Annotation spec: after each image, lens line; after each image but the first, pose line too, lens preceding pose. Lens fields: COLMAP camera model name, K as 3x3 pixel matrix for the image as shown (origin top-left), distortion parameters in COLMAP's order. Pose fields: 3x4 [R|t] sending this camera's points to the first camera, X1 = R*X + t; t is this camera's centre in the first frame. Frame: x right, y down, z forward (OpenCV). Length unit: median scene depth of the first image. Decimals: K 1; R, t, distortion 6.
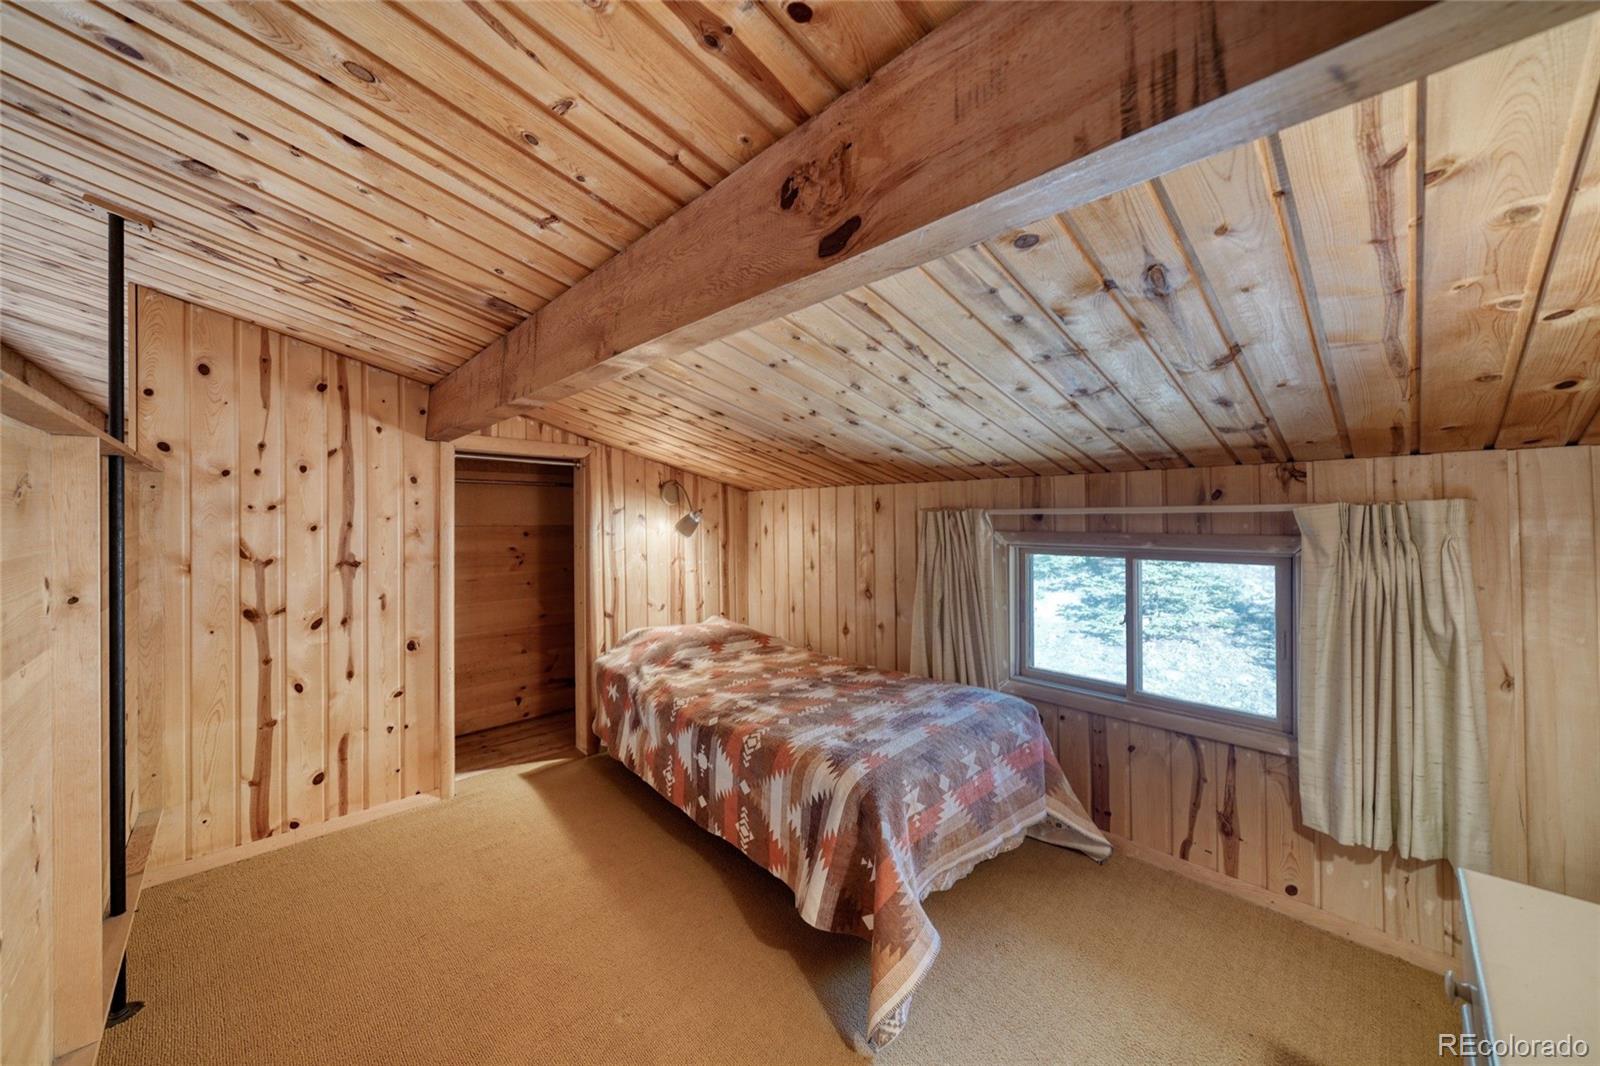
lens RADIAL K [[554.1, 0, 813.4], [0, 554.1, 516.1], [0, 0, 1]] dist [-0.007819, 0.000926]
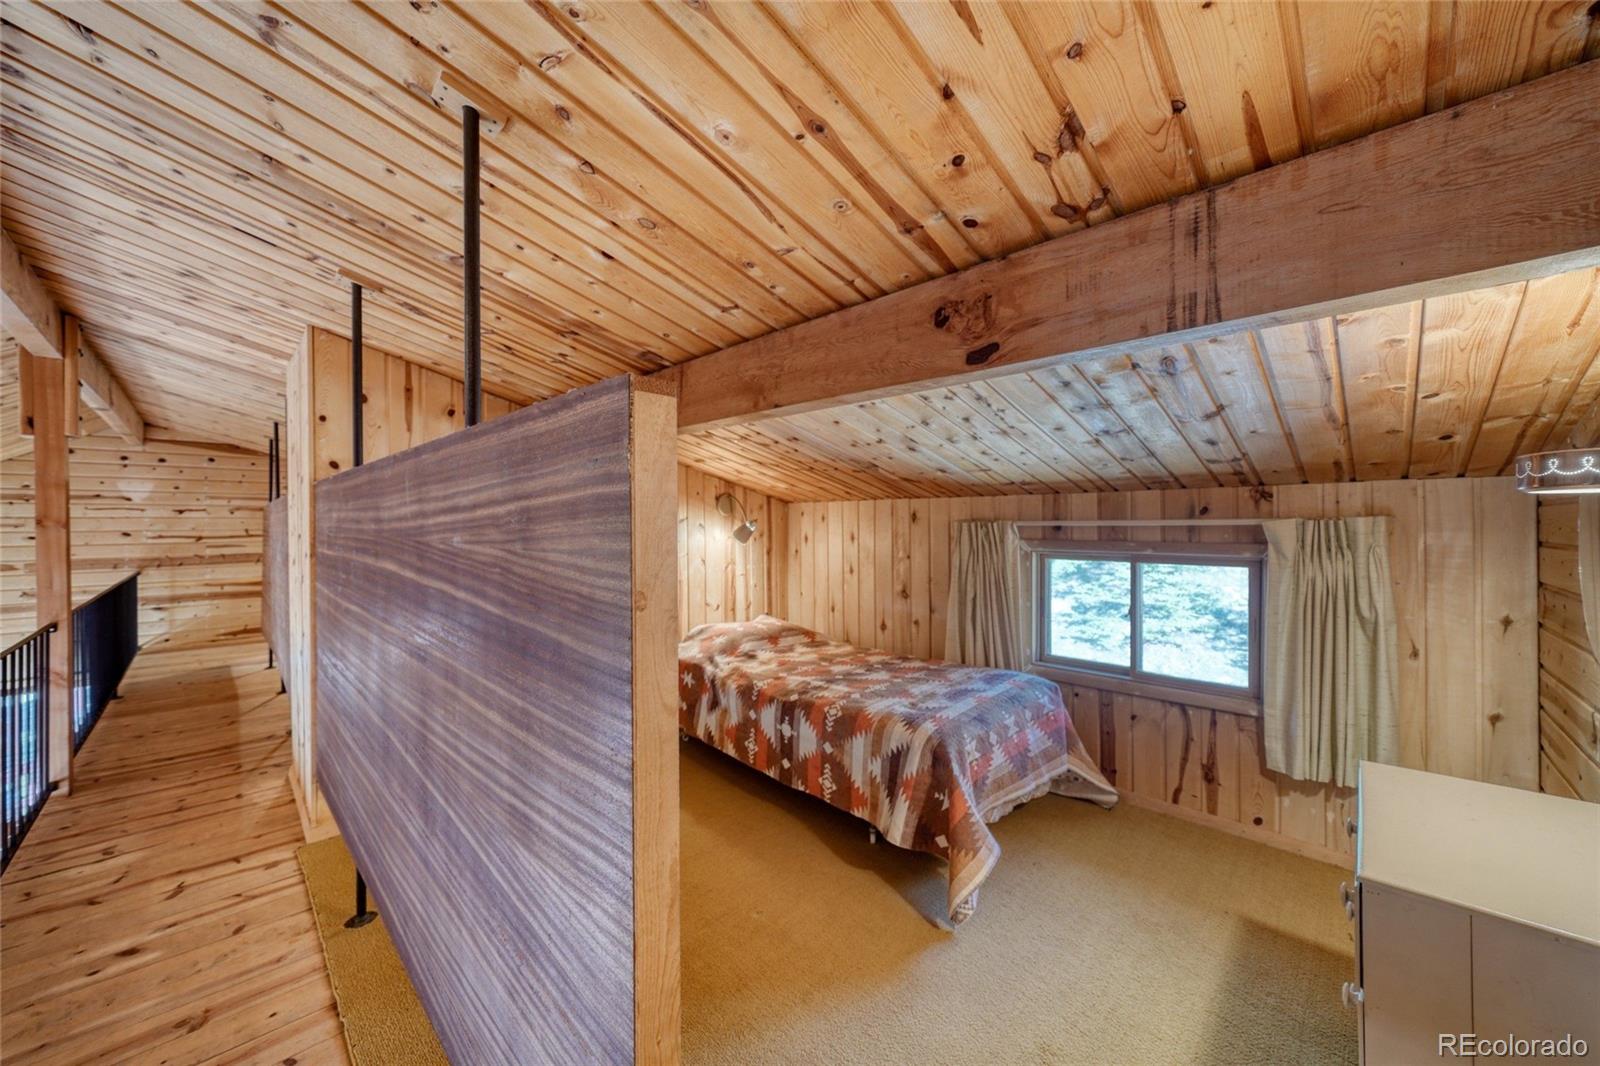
lens RADIAL K [[600.2, 0, 798.9], [0, 600.2, 530.9], [0, 0, 1]] dist [-0.003279, -0.000099]
pose [[0.998930, 0.003690, 0.046093, -0.286188], [-0.004233, 0.999923, 0.011681, -0.005968], [-0.046046, -0.011863, 0.998869, -0.362473]]
